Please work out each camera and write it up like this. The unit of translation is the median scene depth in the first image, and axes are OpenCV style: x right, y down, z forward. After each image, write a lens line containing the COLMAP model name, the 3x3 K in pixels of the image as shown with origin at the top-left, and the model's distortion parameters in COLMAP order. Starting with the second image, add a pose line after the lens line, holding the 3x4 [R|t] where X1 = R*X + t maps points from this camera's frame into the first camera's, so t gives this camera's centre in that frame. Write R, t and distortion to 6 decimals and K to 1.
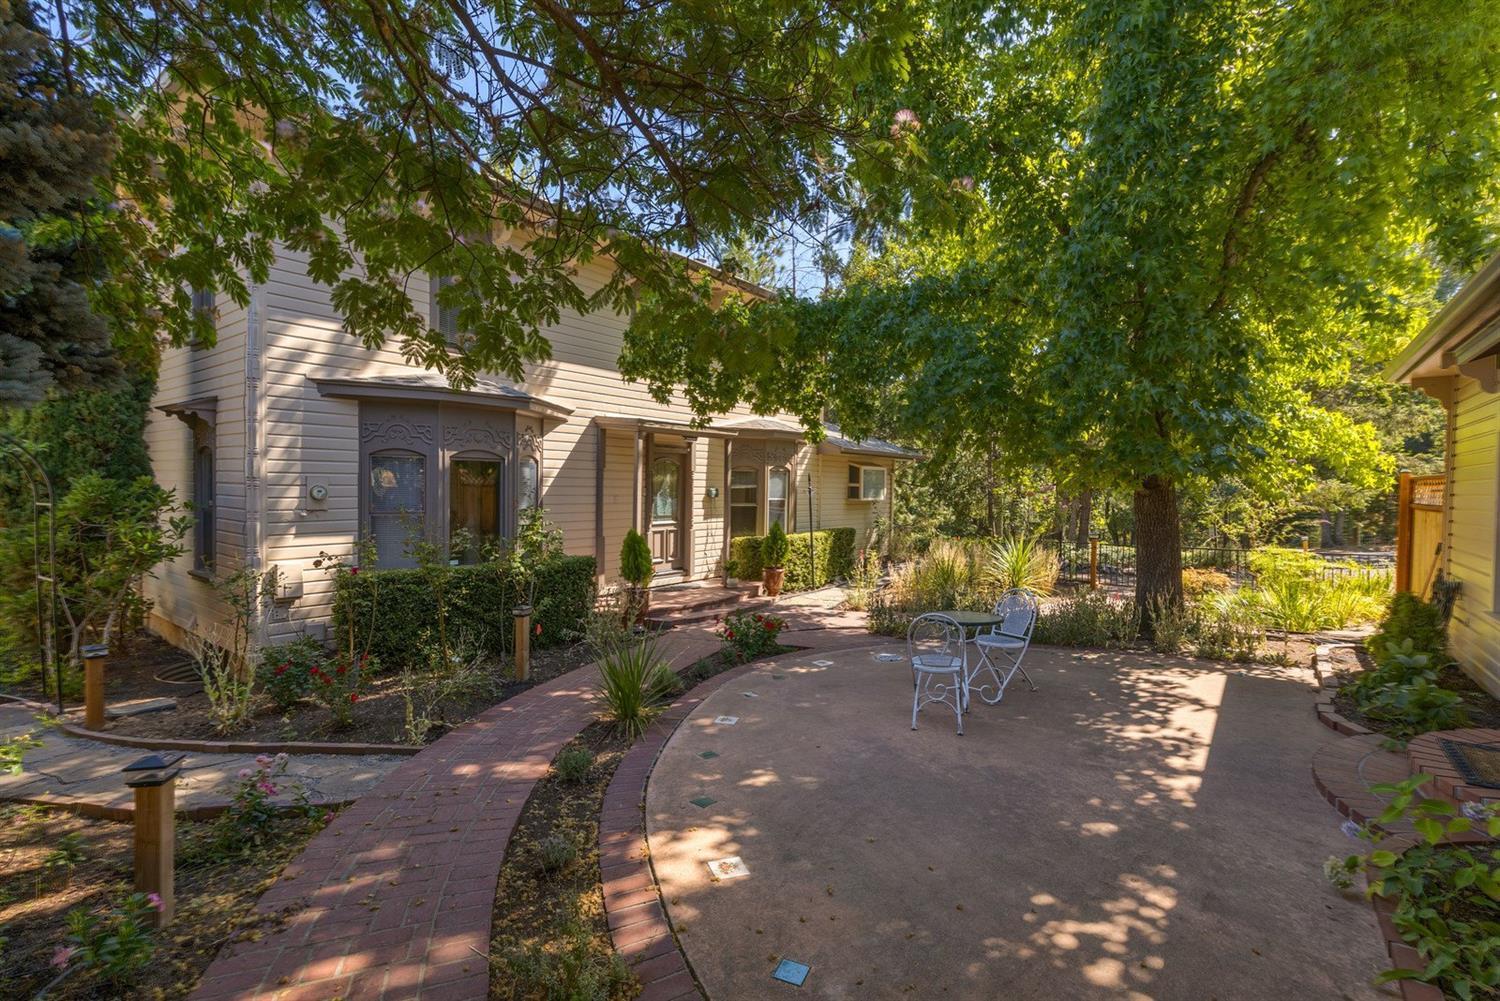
lens RADIAL K [[673.0, 0, 741.6], [0, 673.0, 500.4], [0, 0, 1]] dist [0.001291, 0.000016]
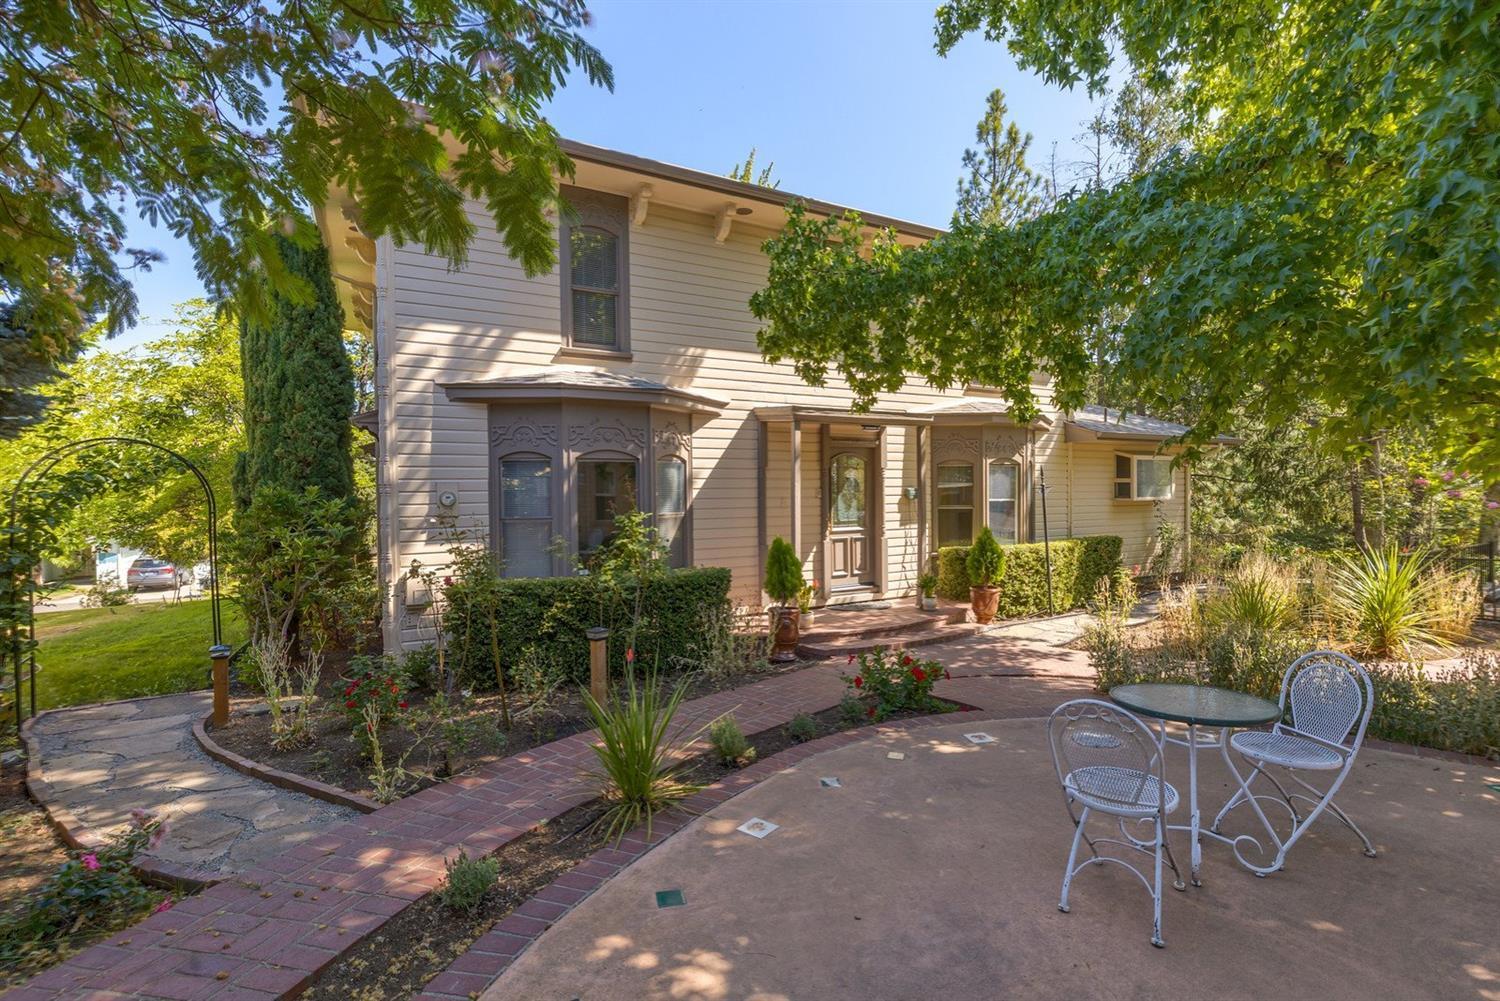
lens RADIAL K [[667.7, 0, 753.1], [0, 667.7, 491.8], [0, 0, 1]] dist [0.002427, 0.000260]
pose [[0.919734, -0.023269, -0.391851, 0.129201], [0.013863, 0.999544, -0.026817, 0.008229], [0.392296, 0.019232, 0.919638, 0.212652]]
